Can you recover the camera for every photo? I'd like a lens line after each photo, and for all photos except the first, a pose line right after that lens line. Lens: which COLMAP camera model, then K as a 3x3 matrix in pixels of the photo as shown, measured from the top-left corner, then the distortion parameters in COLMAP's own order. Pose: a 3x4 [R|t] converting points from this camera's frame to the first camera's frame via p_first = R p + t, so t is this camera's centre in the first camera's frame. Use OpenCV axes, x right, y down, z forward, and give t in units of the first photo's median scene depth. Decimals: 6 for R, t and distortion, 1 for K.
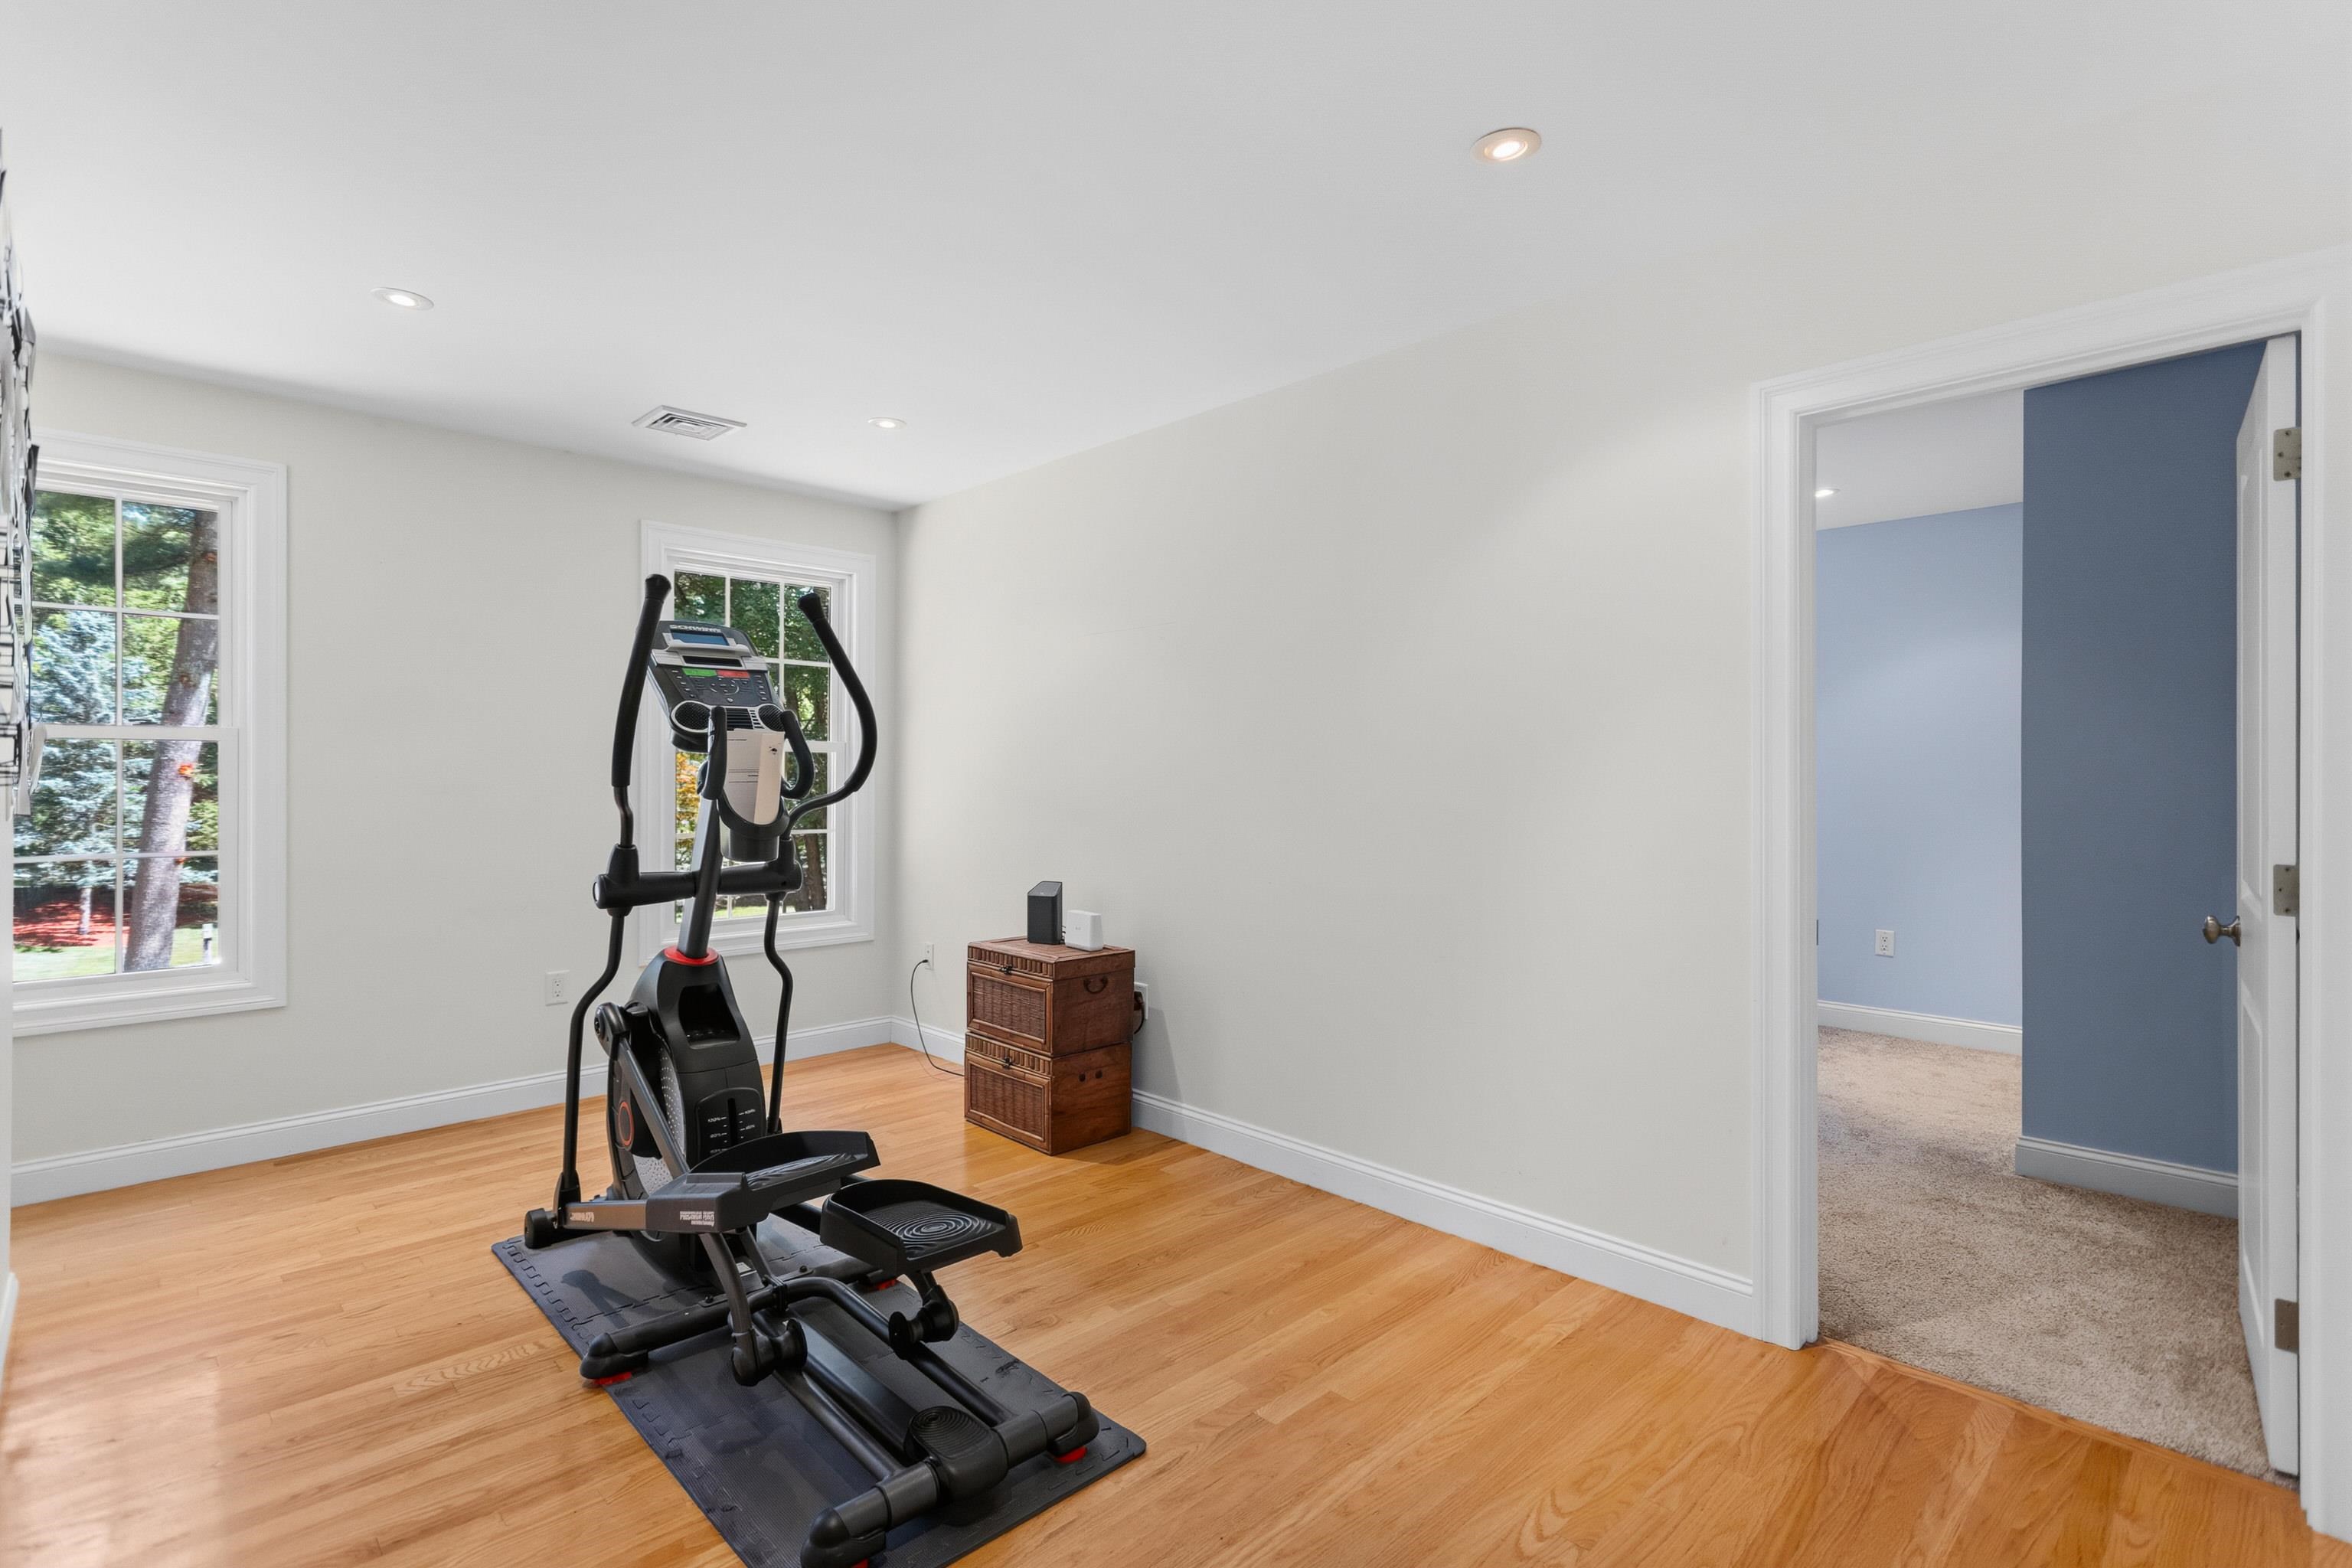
lens RADIAL K [[1108.4, 0, 1184.8], [0, 1108.4, 773.9], [0, 0, 1]] dist [0.001850, 0.002023]
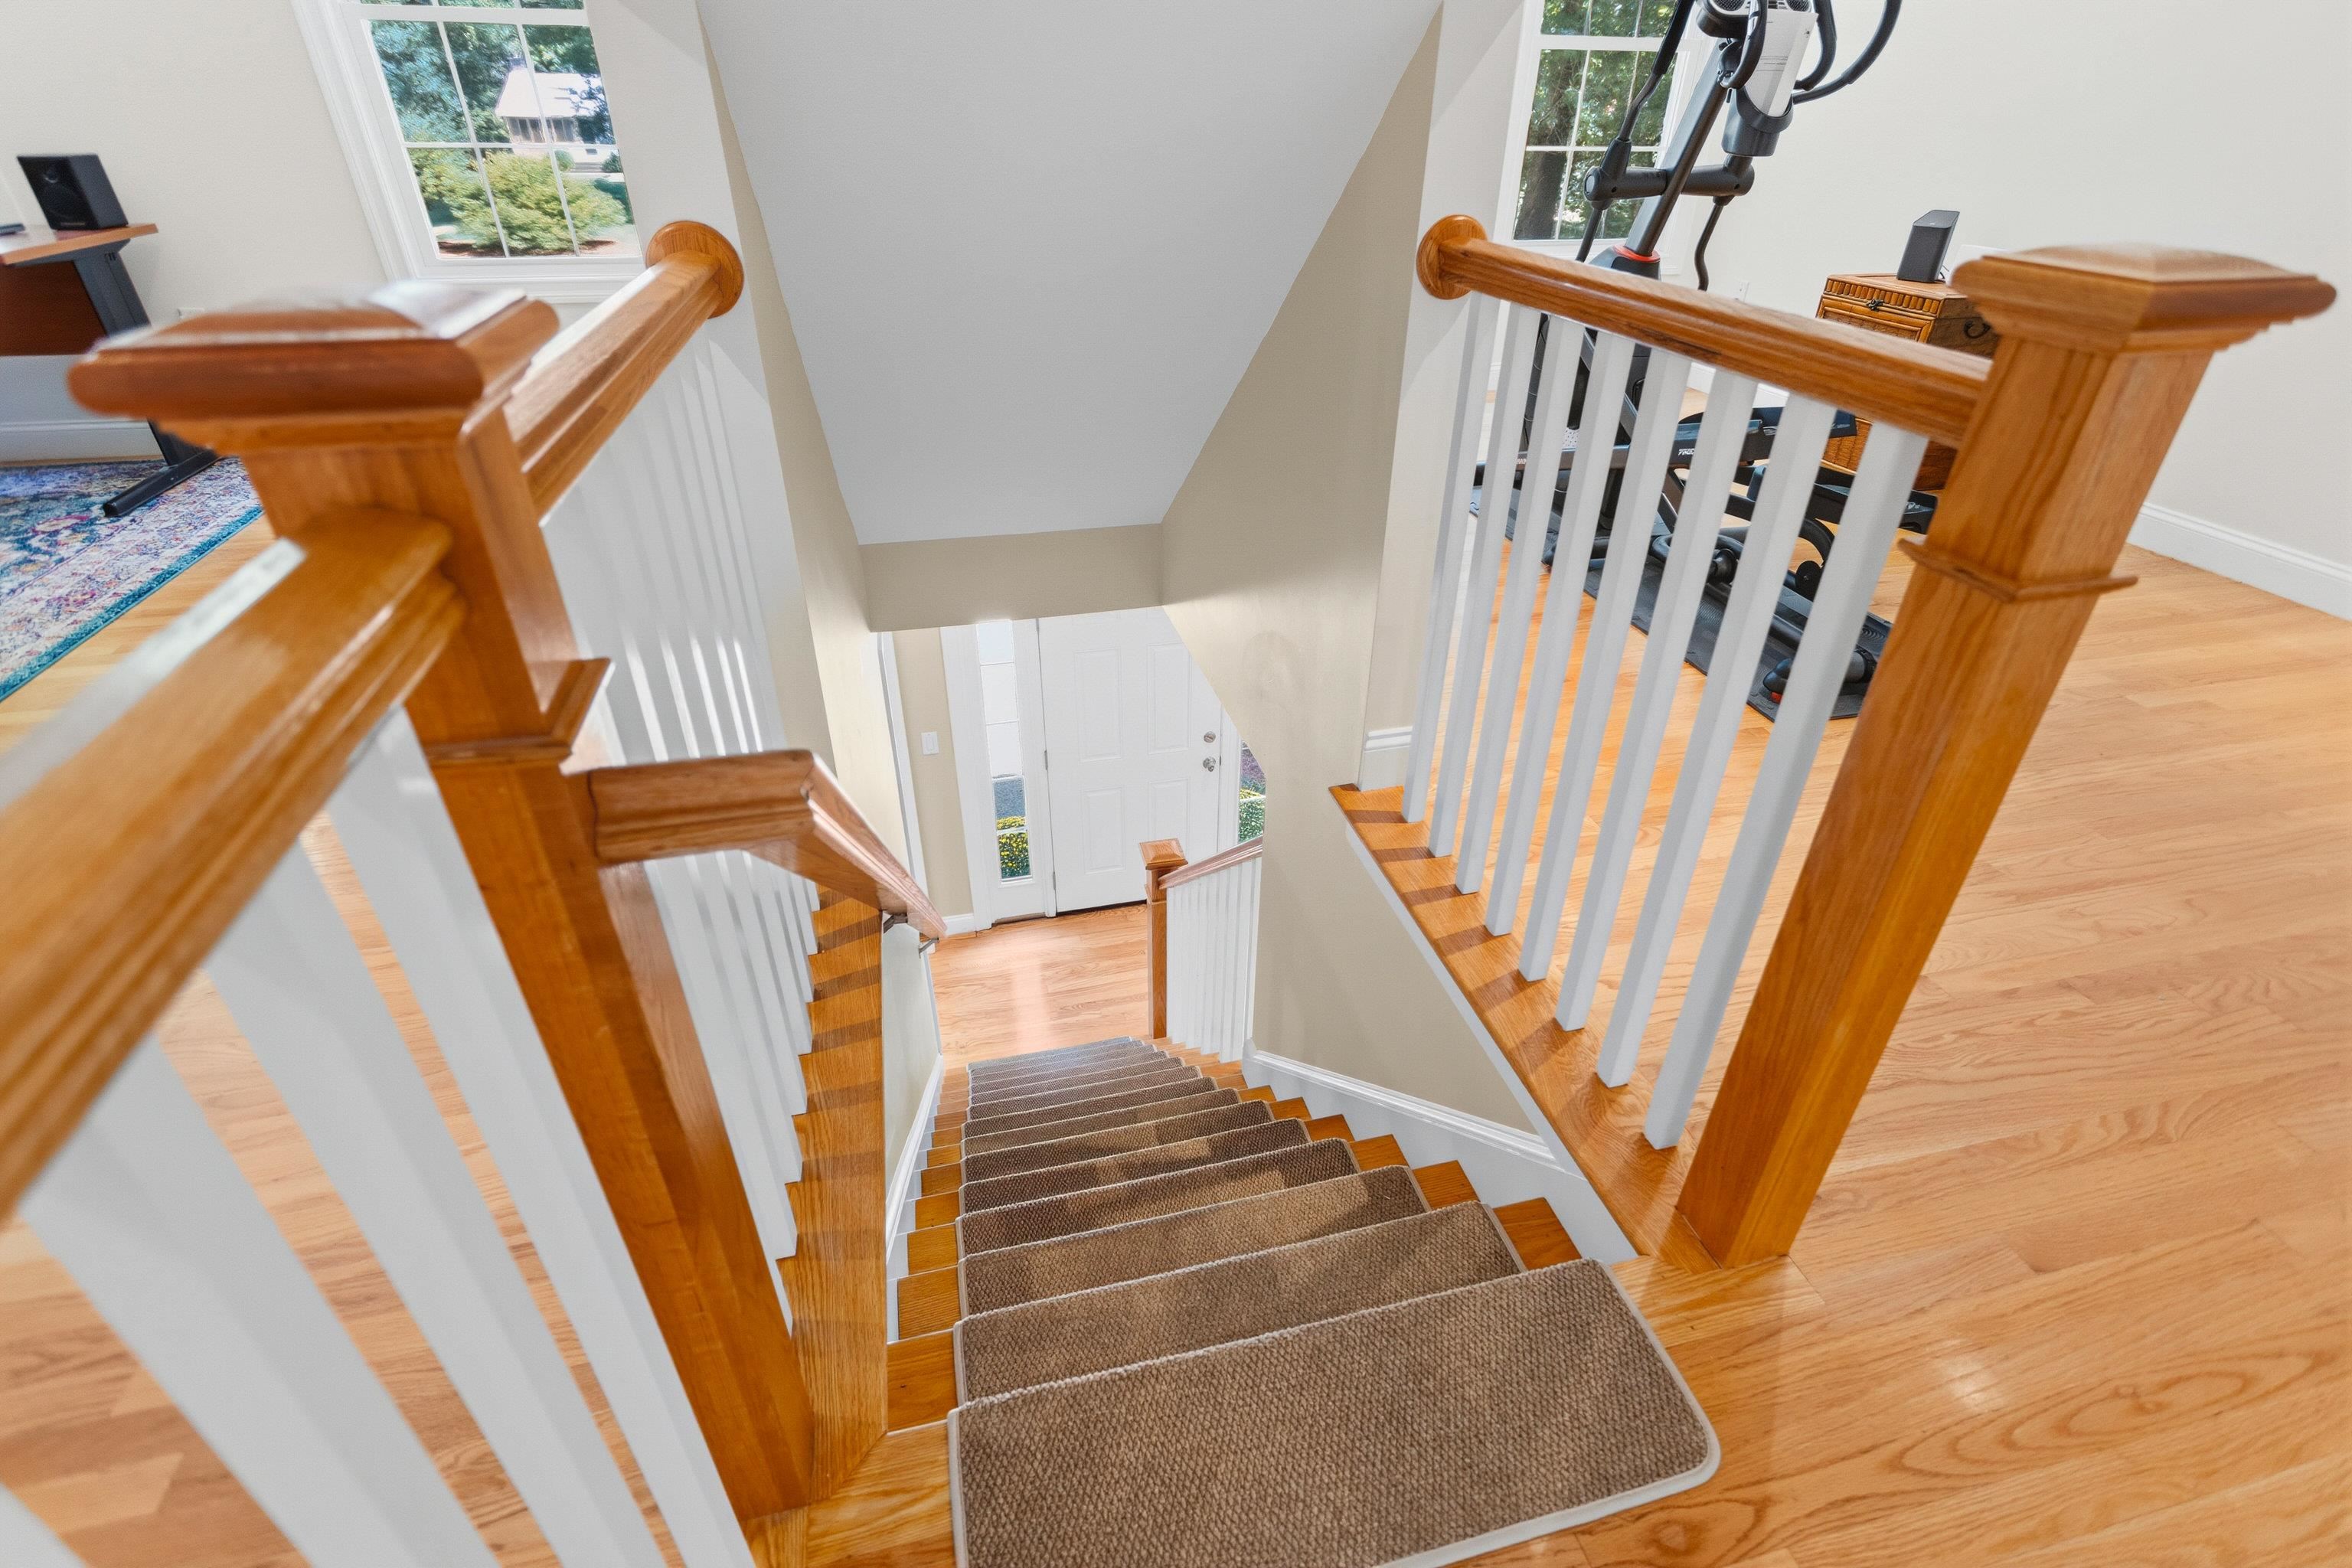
lens RADIAL K [[1108.4, 0, 1185.1], [0, 1108.4, 776.4], [0, 0, 1]] dist [0.001850, 0.002023]
pose [[0.865858, 0.270423, -0.420905, -0.154868], [-0.010167, 0.850660, 0.525618, 0.017547], [0.500186, -0.450832, 0.739300, -0.230663]]
